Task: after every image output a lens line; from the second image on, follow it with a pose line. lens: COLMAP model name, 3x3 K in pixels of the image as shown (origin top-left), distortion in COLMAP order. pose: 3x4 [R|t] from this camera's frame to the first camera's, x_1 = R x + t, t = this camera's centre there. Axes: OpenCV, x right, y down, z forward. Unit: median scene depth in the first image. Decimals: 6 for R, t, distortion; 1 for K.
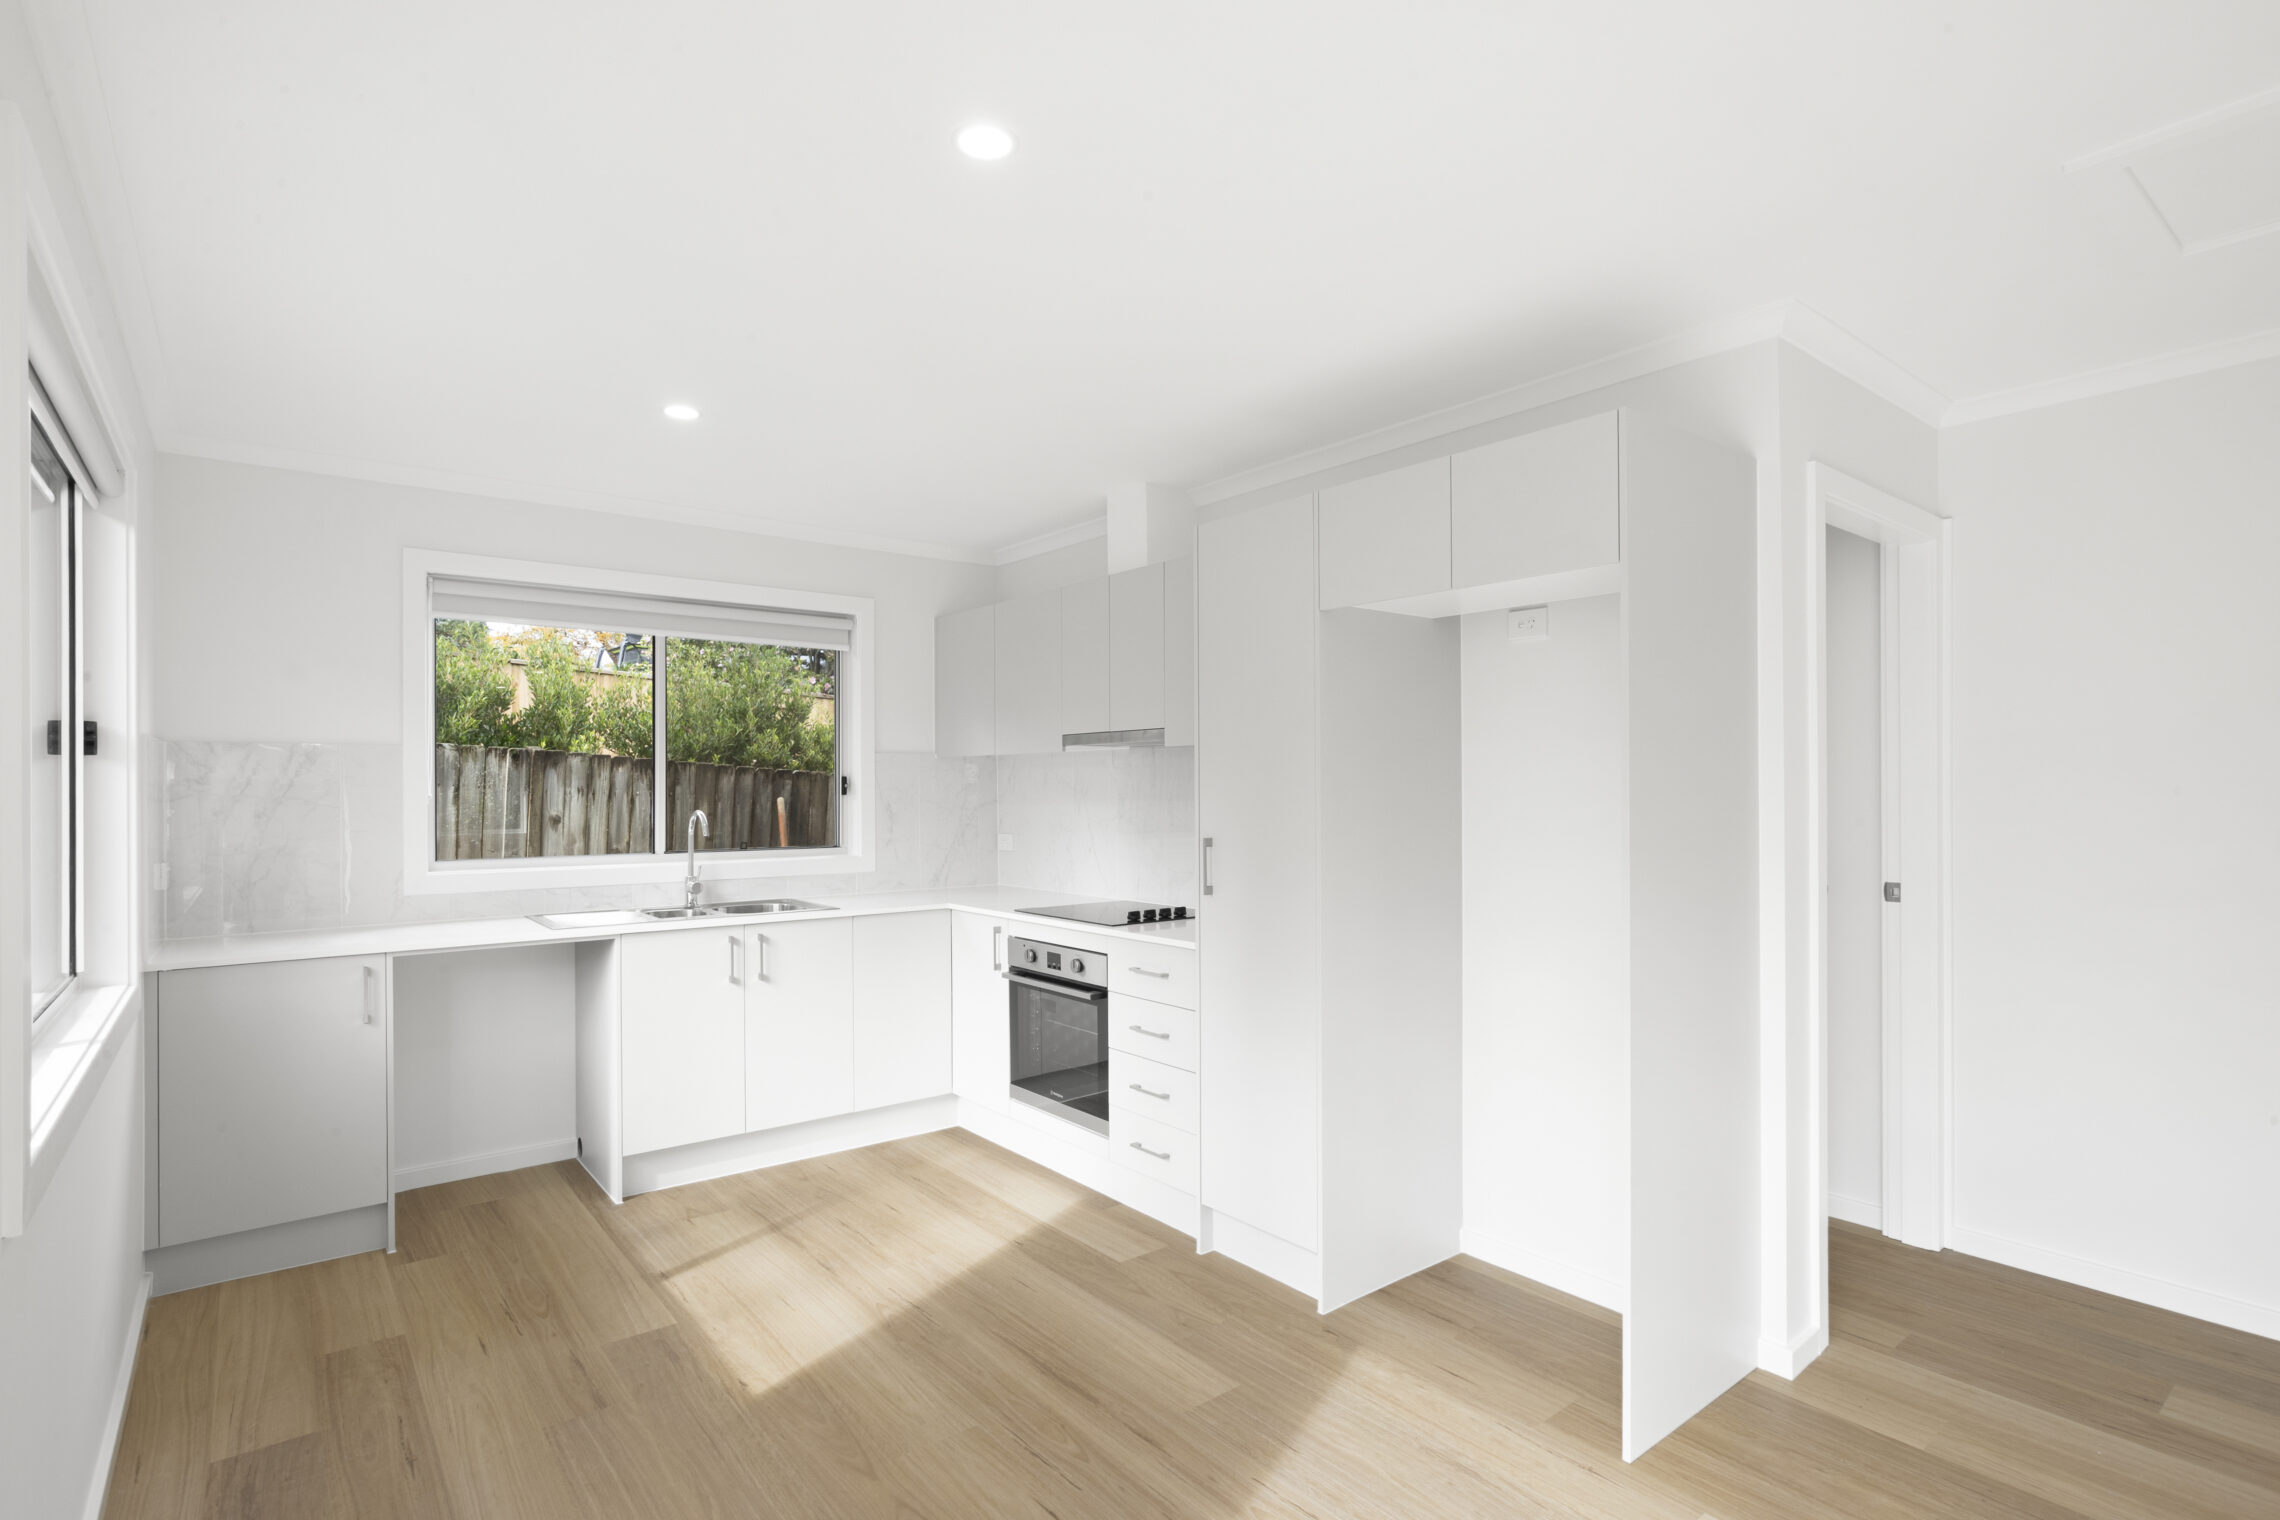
lens RADIAL K [[1117.8, 0, 1123.8], [0, 1117.8, 796.2], [0, 0, 1]] dist [-0.010635, 0.009582]
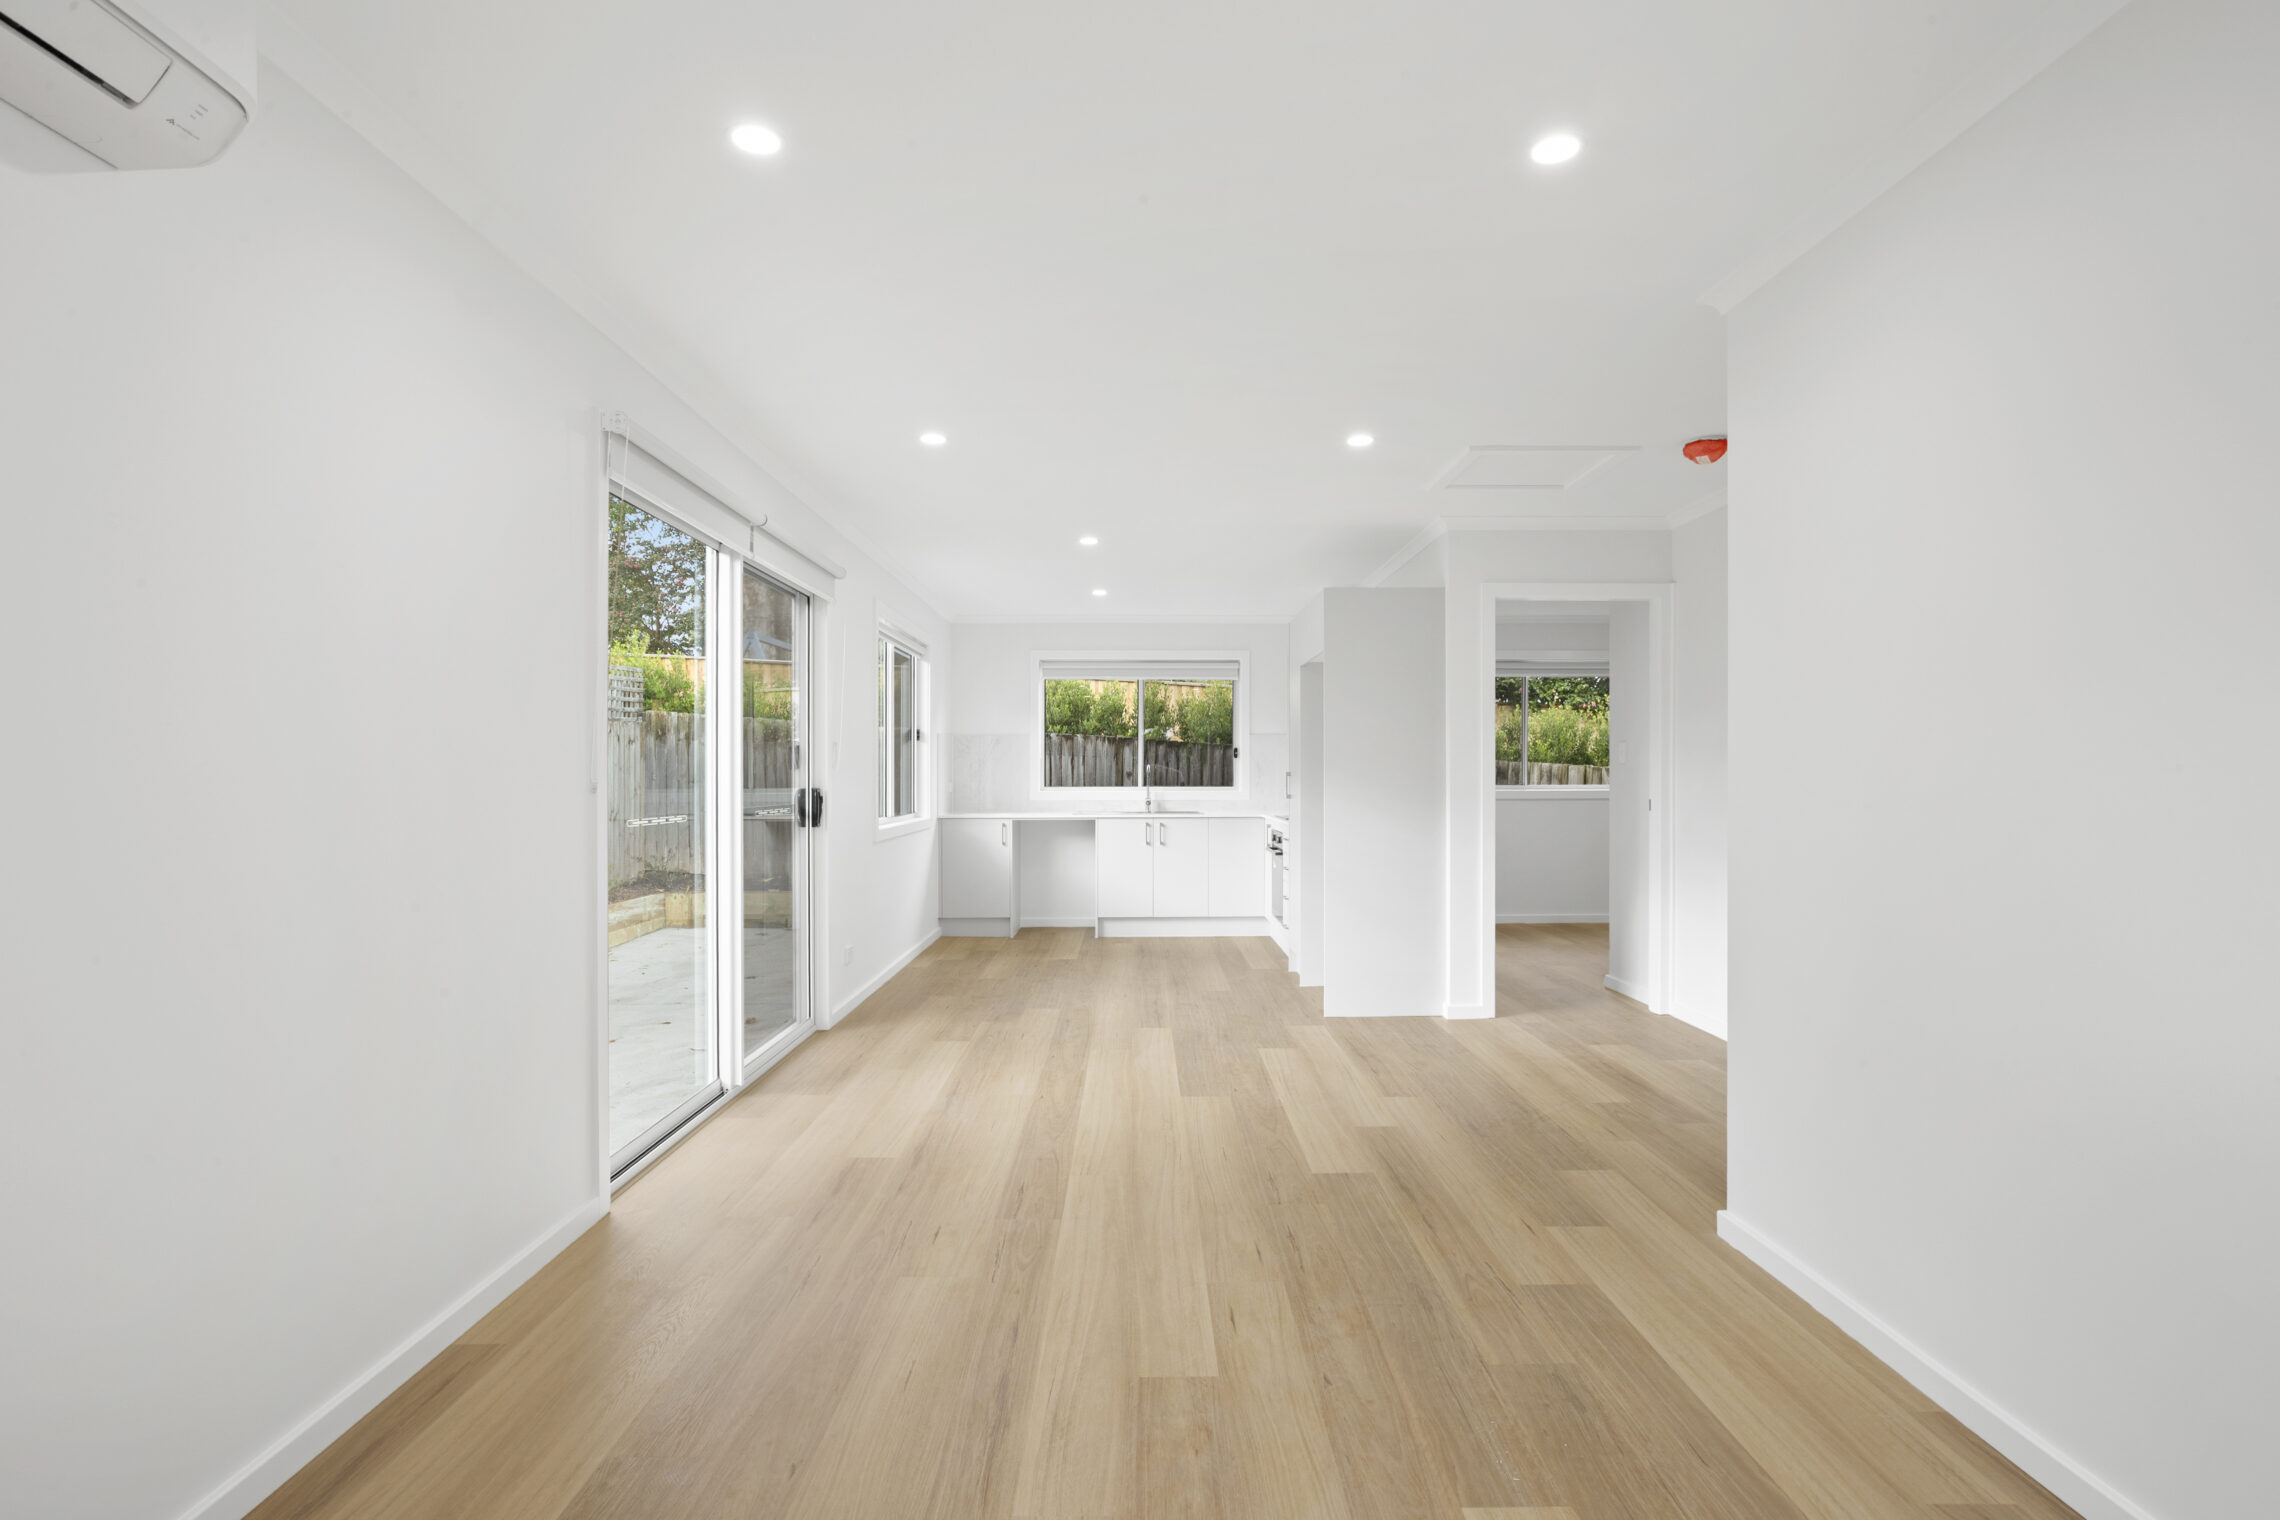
lens RADIAL K [[1117.8, 0, 1161.5], [0, 1117.8, 766.7], [0, 0, 1]] dist [-0.010635, 0.009582]
pose [[0.802696, -0.001100, -0.596387, 0.915696], [-0.008194, 0.999884, -0.012873, 0.045533], [0.596332, 0.015220, 0.802594, -0.671651]]
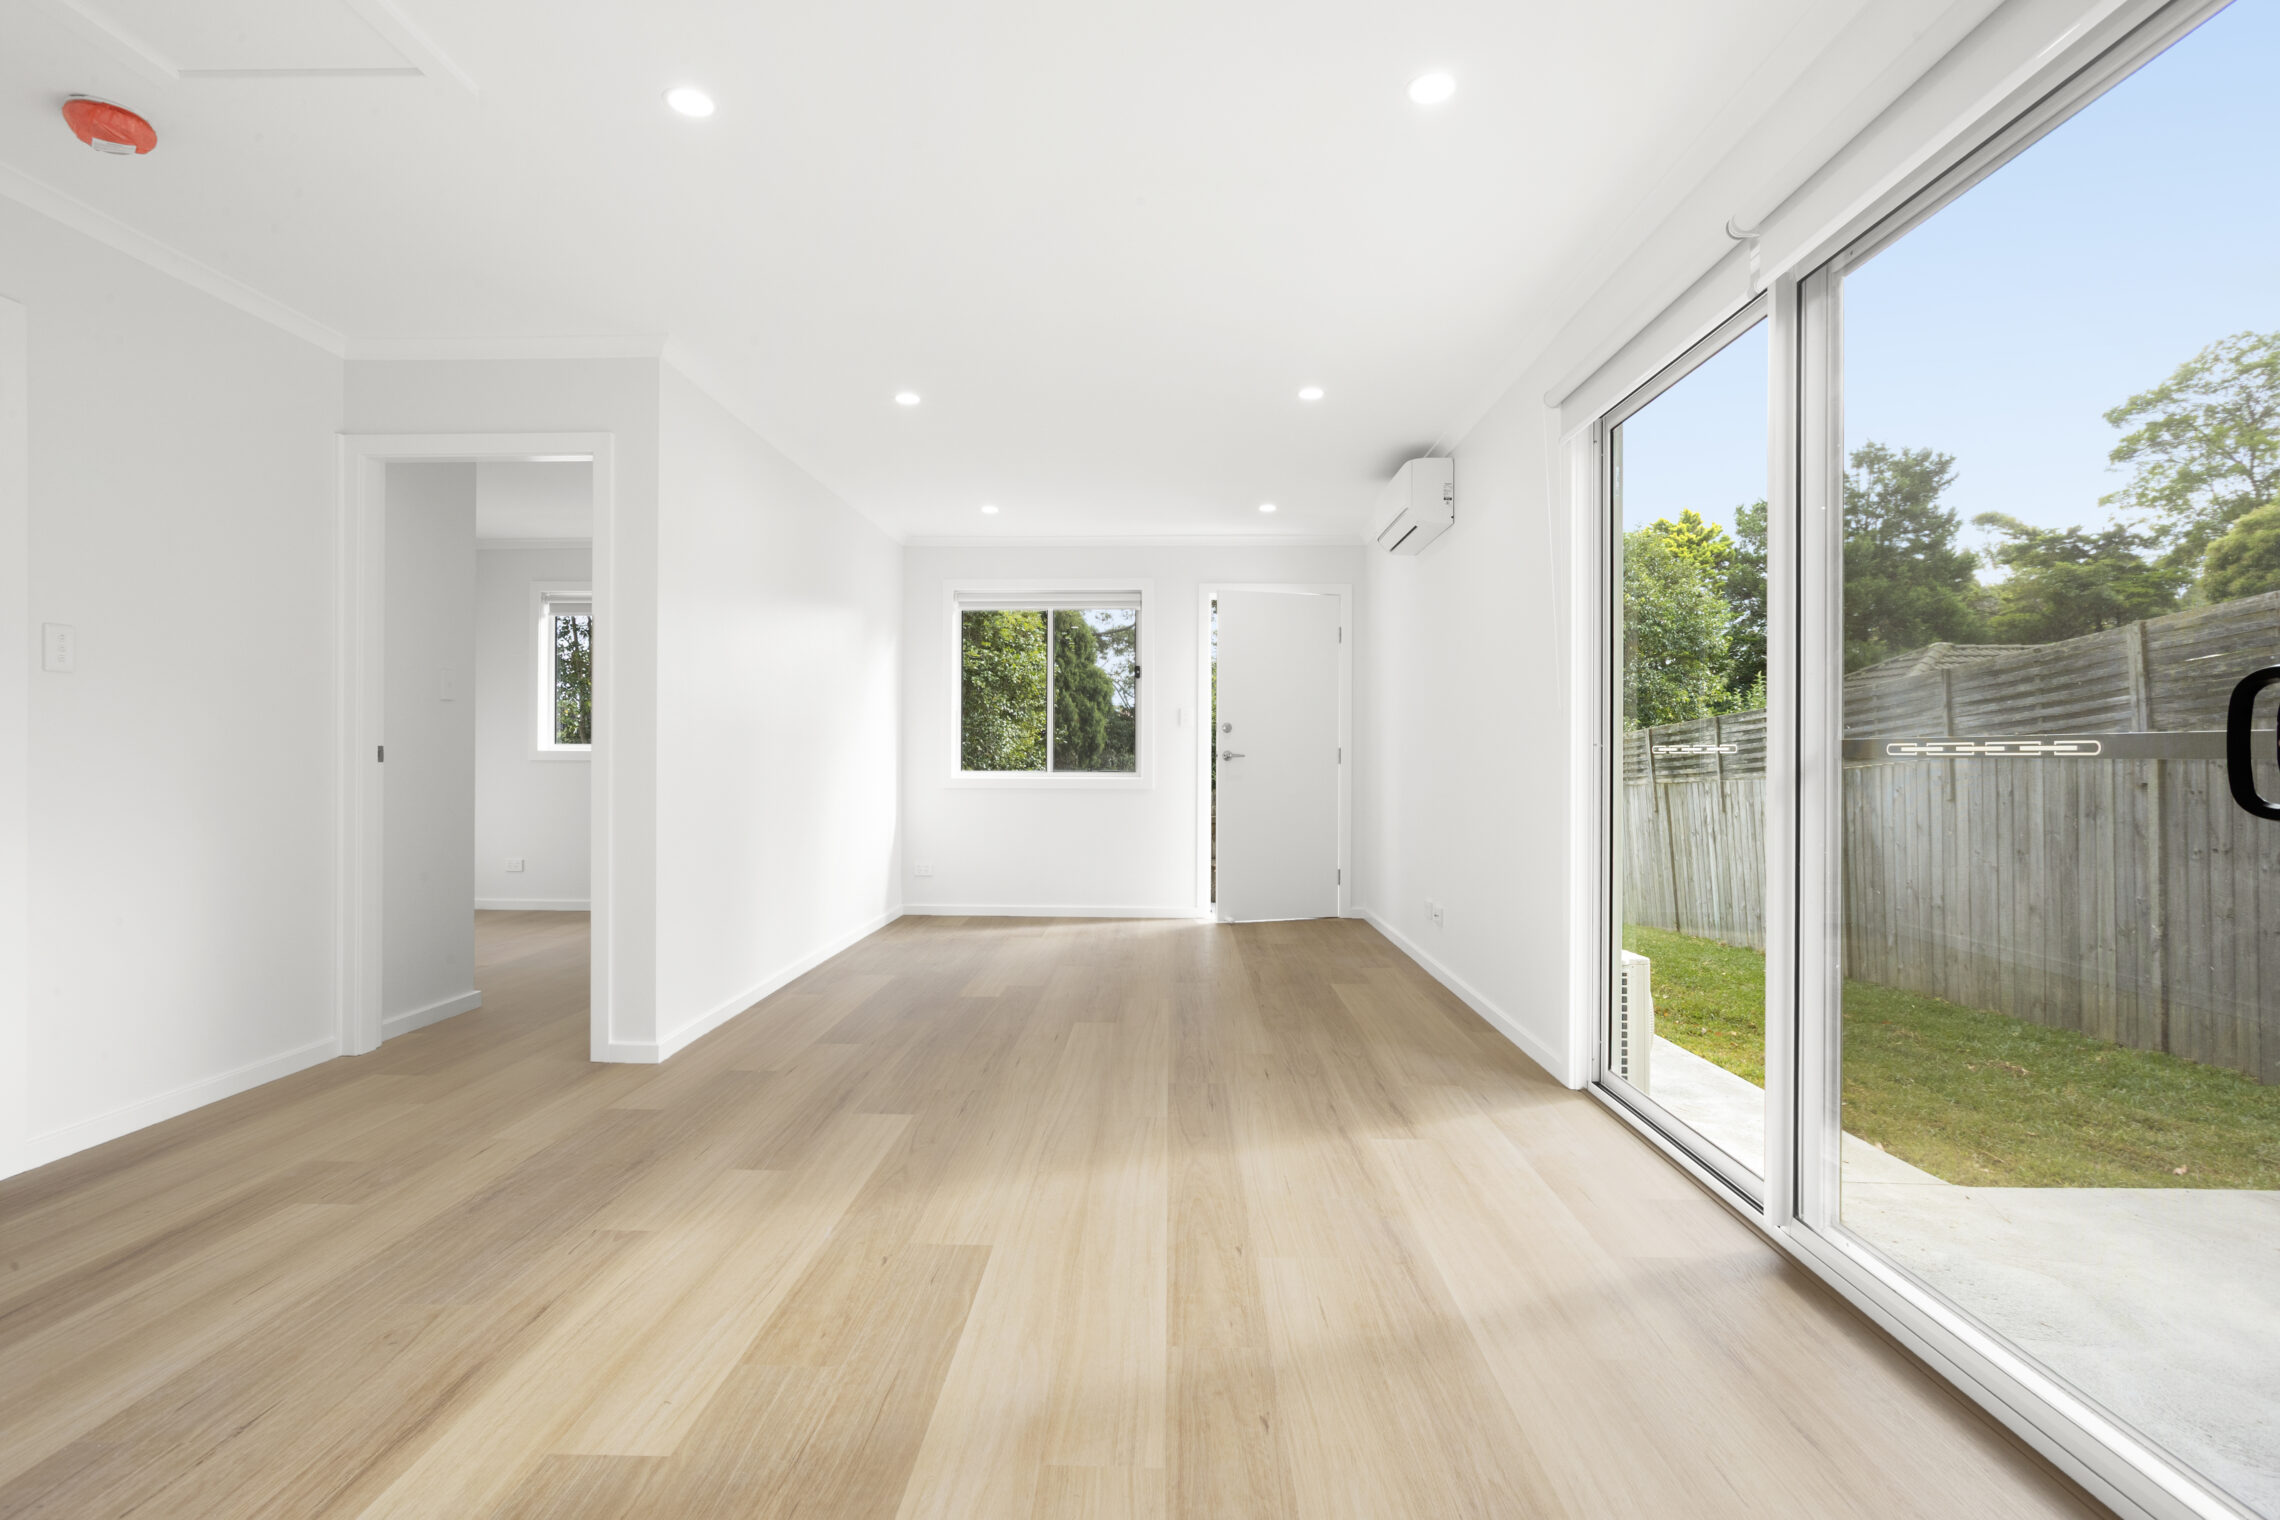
lens RADIAL K [[1103.0, 0, 1130.6], [0, 1103.0, 758.4], [0, 0, 1]] dist [-0.006170, 0.006508]
pose [[-0.764821, 0.001816, 0.644240, -0.127490], [0.009123, 0.999926, 0.008011, 0.077072], [-0.644178, 0.012004, -0.764781, 0.580839]]
